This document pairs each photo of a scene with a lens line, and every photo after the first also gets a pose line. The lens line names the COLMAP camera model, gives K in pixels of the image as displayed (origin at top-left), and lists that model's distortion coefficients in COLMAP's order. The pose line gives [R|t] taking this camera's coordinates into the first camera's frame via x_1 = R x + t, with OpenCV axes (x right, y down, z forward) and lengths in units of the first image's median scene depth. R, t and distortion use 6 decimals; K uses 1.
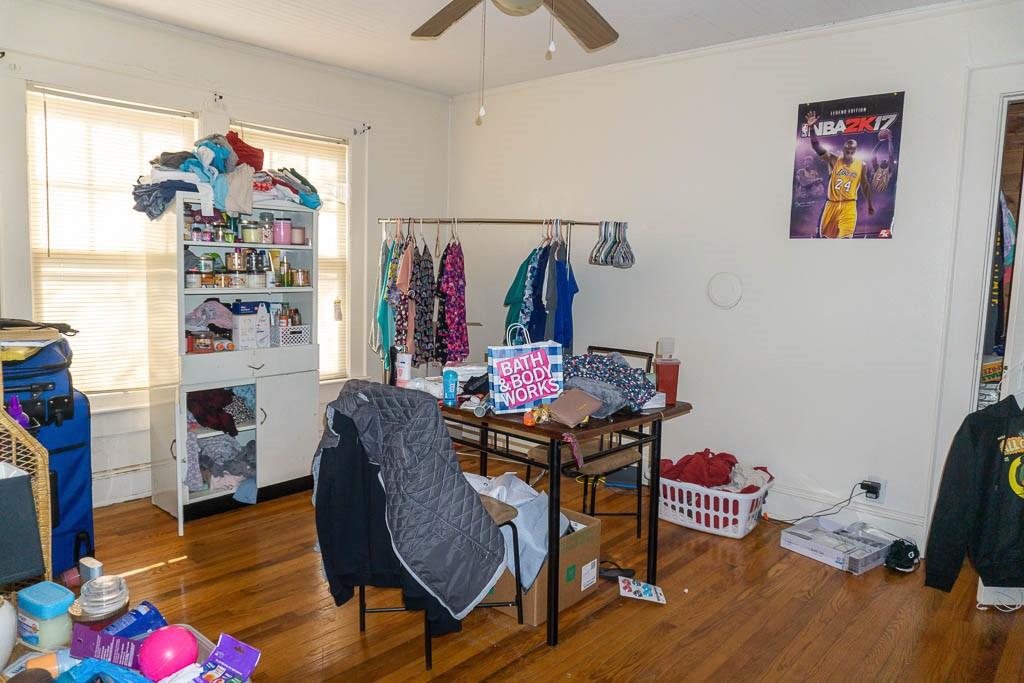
lens RADIAL K [[695.5, 0, 512.9], [0, 695.5, 340.3], [0, 0, 1]] dist [-0.011094, -0.004113]
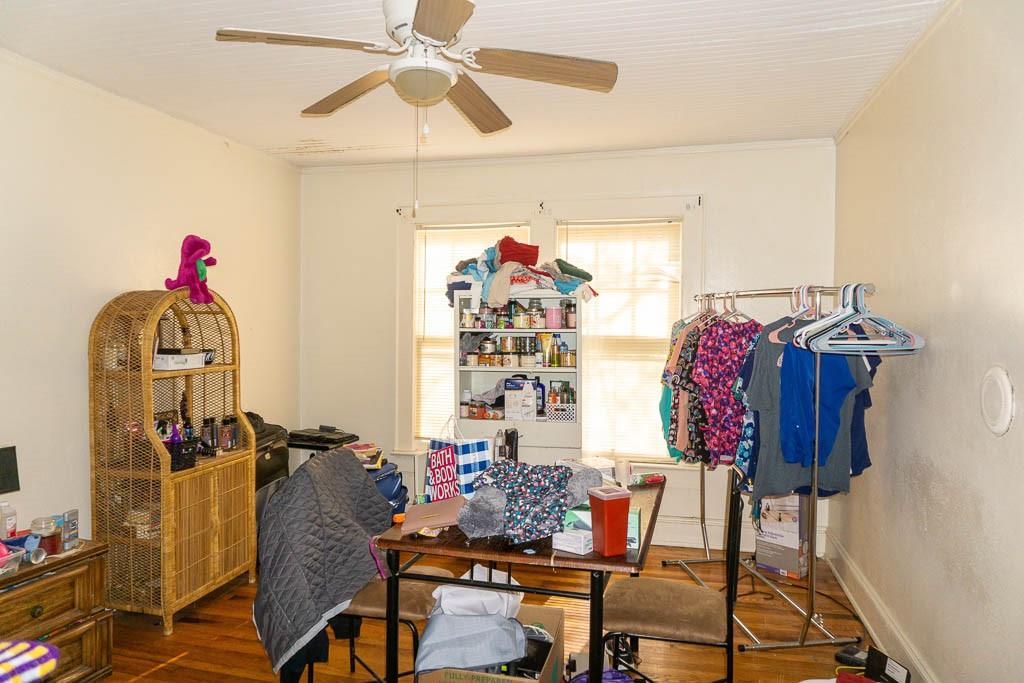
lens RADIAL K [[695.5, 0, 514.5], [0, 695.5, 342.5], [0, 0, 1]] dist [-0.011094, -0.004113]
pose [[0.467759, 0.001471, -0.883855, 0.894580], [-0.088186, 0.995086, -0.045014, -0.089368], [0.879446, 0.098999, 0.465590, 0.637328]]
